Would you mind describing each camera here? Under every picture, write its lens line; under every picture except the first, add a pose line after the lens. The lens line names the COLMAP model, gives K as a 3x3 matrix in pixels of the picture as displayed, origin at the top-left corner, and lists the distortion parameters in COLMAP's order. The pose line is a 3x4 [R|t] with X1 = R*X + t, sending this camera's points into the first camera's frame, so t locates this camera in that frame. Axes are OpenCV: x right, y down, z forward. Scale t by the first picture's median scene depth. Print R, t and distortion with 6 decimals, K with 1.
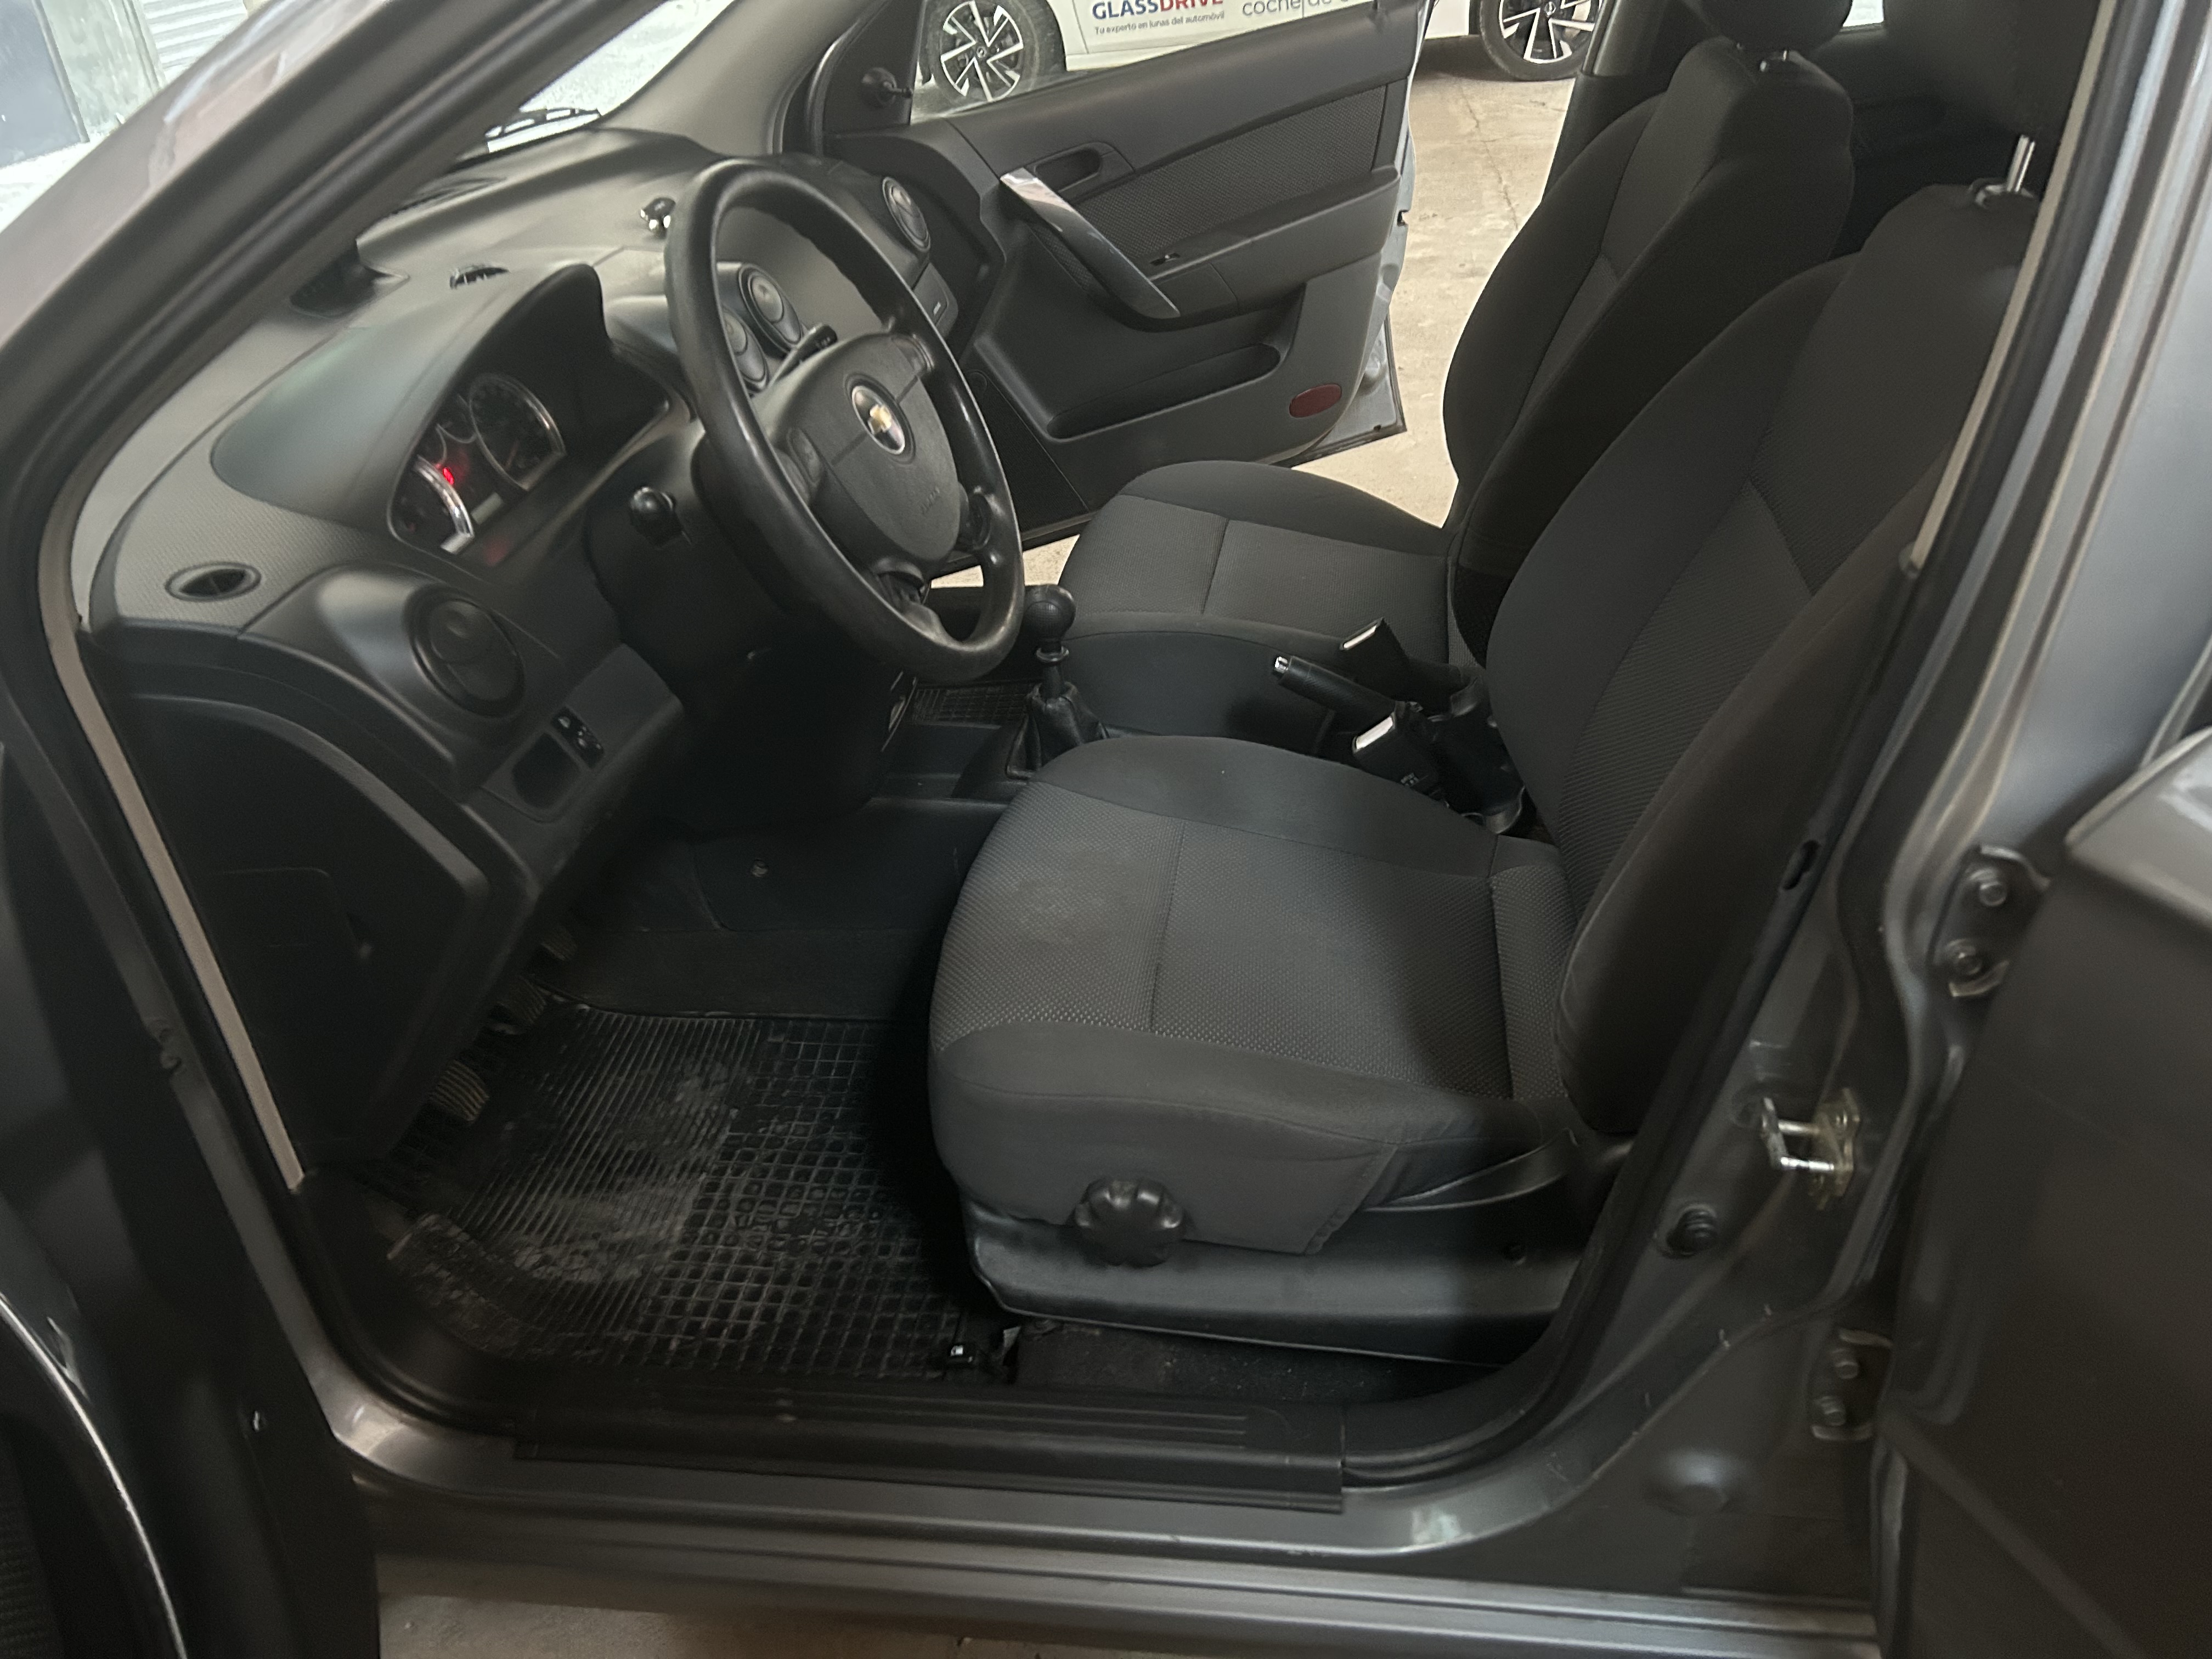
lens RADIAL K [[1666.9, 0, 1110.1], [0, 1666.9, 831.4], [0, 0, 1]] dist [0.022534, -0.014502]
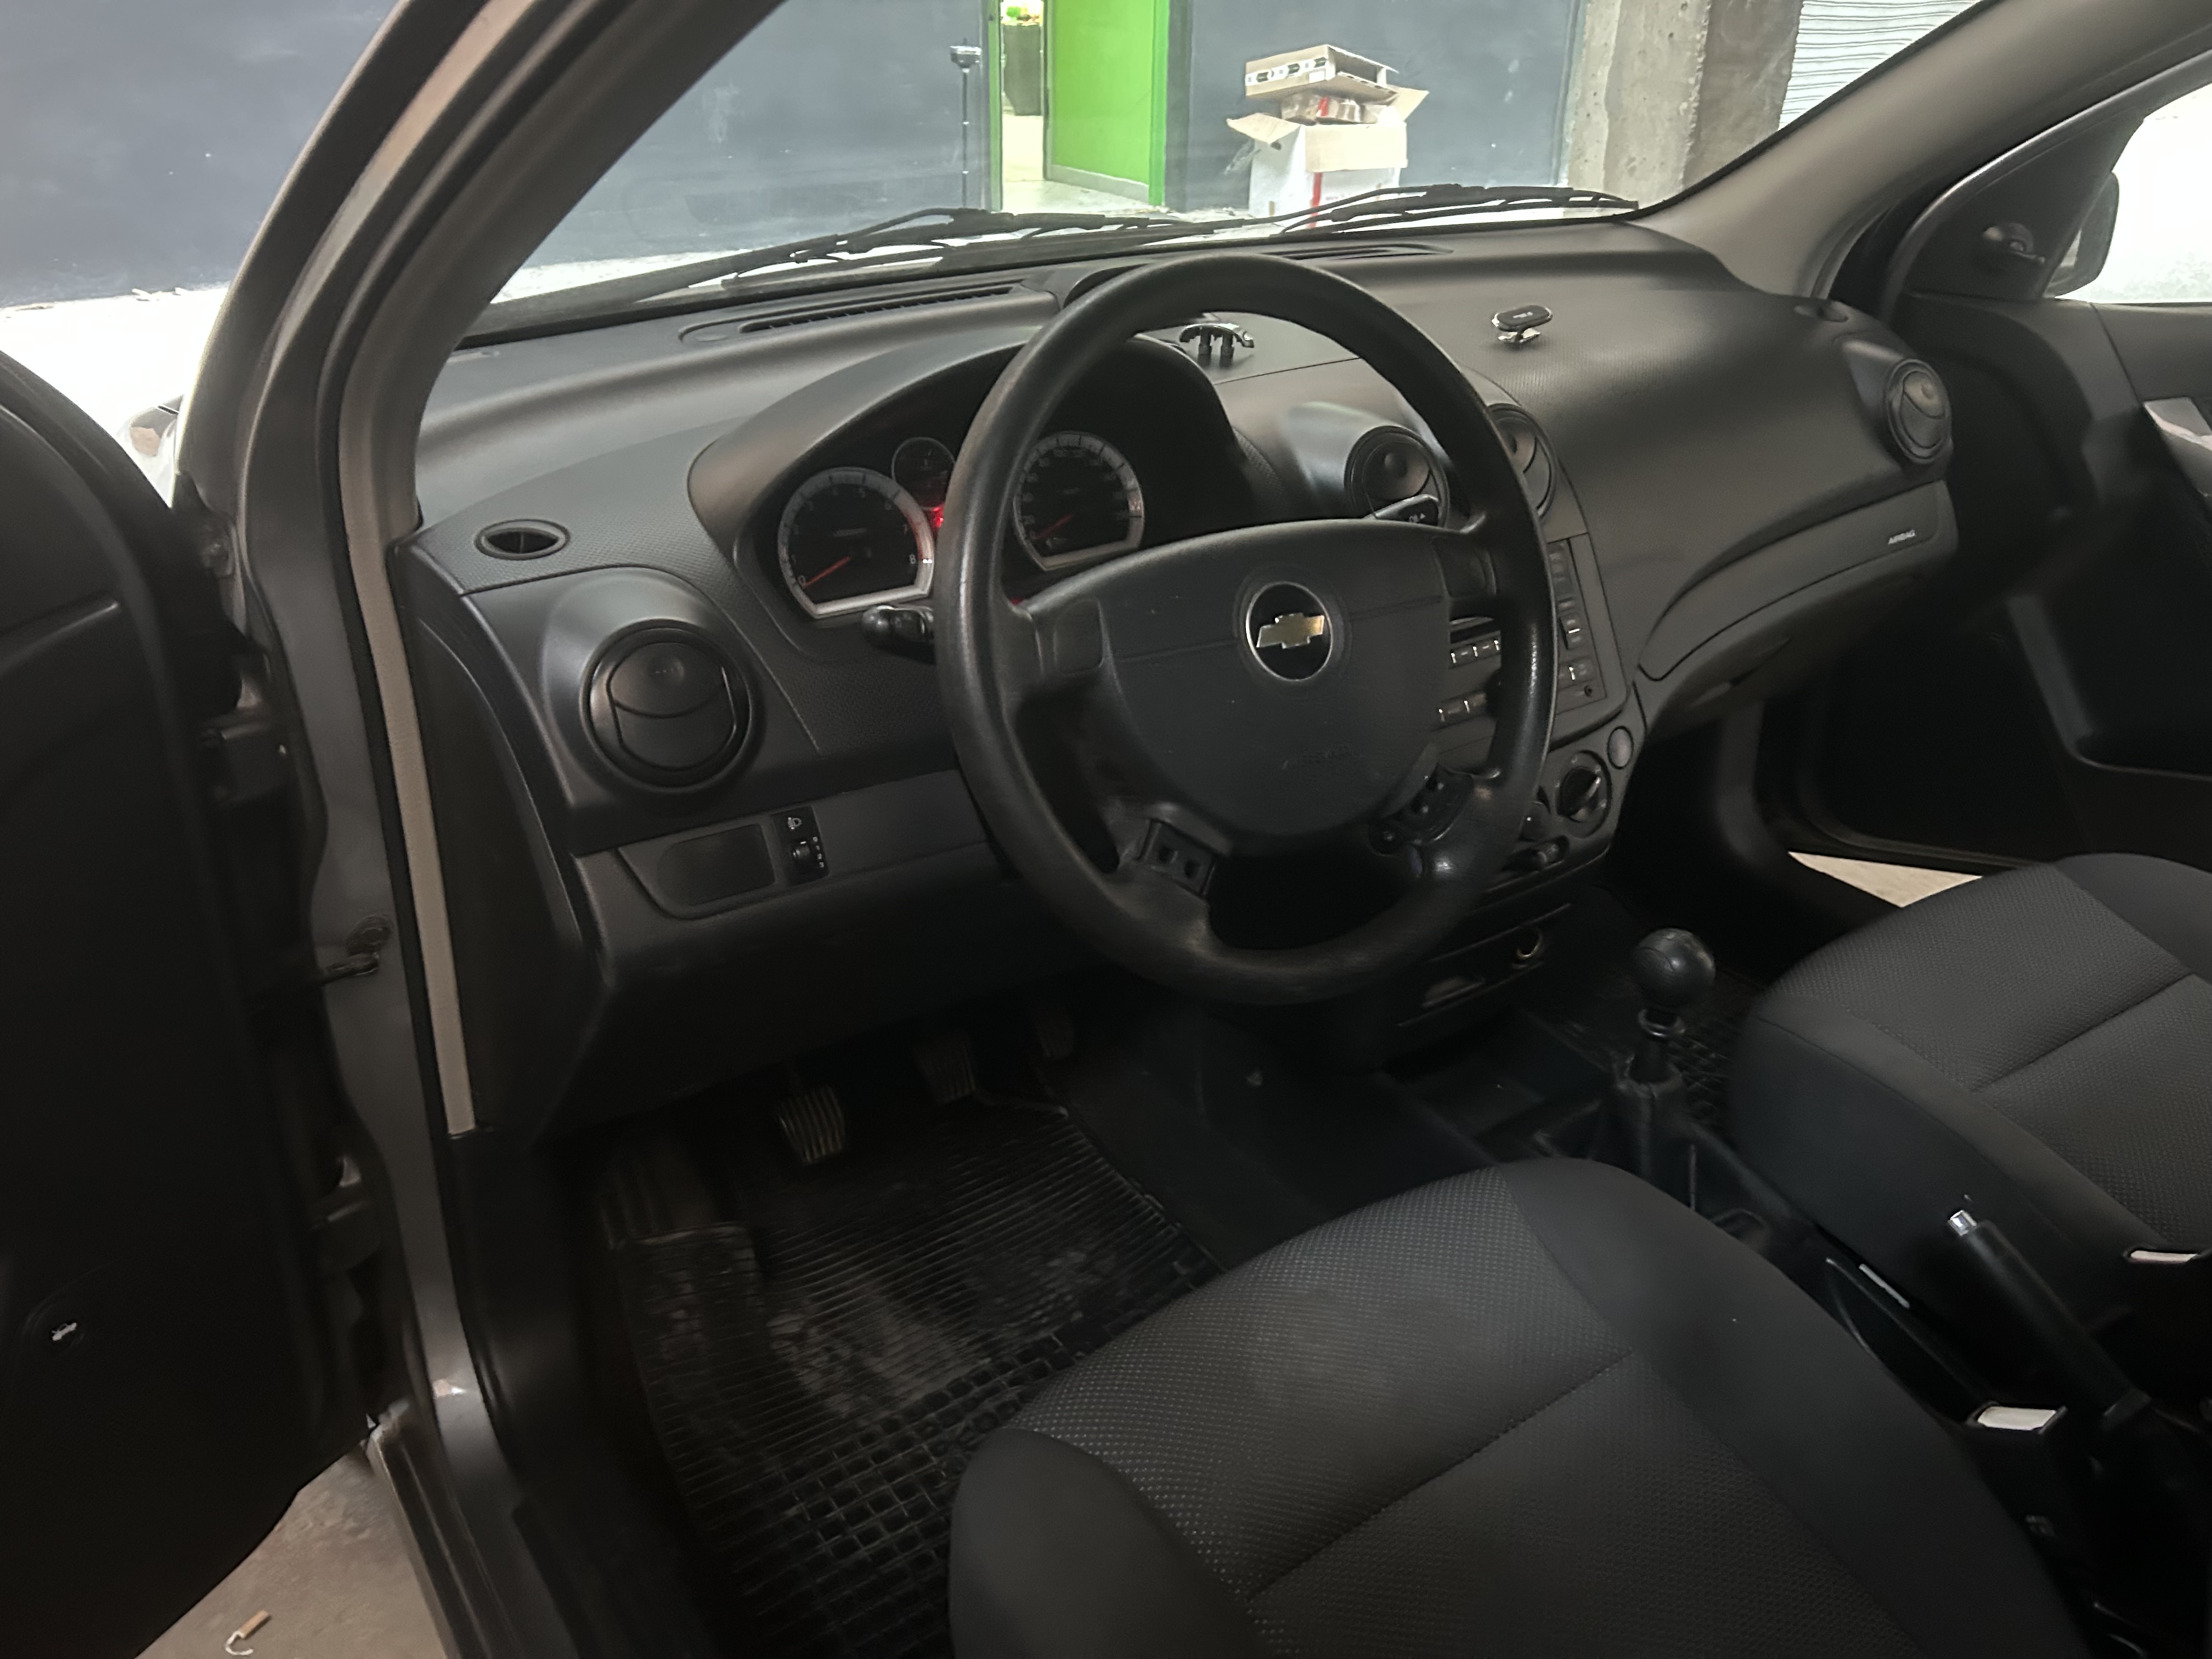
lens RADIAL K [[1666.9, 0, 1106.2], [0, 1666.9, 829.1], [0, 0, 1]] dist [0.022534, -0.014502]
pose [[0.676962, 0.414150, -0.608442, 0.215735], [-0.443378, 0.889307, 0.112018, -0.166495], [0.587485, 0.193938, 0.785652, 0.314931]]
